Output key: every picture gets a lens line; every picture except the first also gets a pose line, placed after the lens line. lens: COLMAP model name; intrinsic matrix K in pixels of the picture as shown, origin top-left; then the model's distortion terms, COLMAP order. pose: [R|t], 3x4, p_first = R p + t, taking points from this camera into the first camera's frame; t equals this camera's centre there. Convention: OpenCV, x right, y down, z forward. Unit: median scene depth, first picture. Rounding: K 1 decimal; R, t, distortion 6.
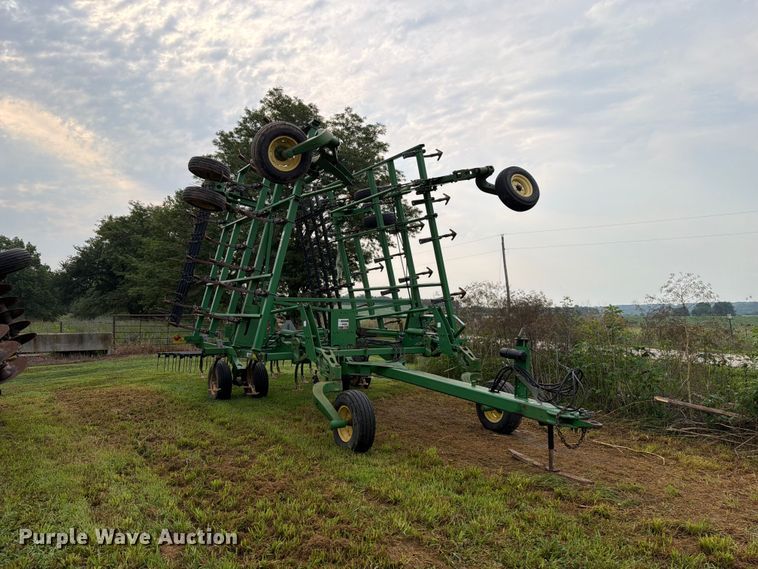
lens RADIAL K [[531.1, 0, 379.0], [0, 531.1, 284.5], [0, 0, 1]] dist [-0.042450, 0.001656]
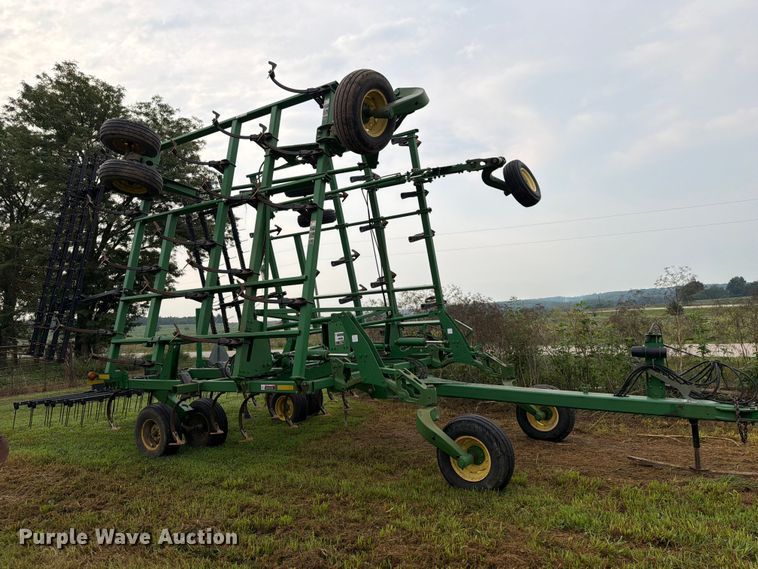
lens RADIAL K [[531.1, 0, 379.0], [0, 531.1, 284.5], [0, 0, 1]] dist [-0.042450, 0.001656]
pose [[0.894417, -0.019521, 0.446808, -0.318046], [0.032381, 0.999251, -0.021163, 0.009943], [-0.446061, 0.033397, 0.894379, 0.207113]]
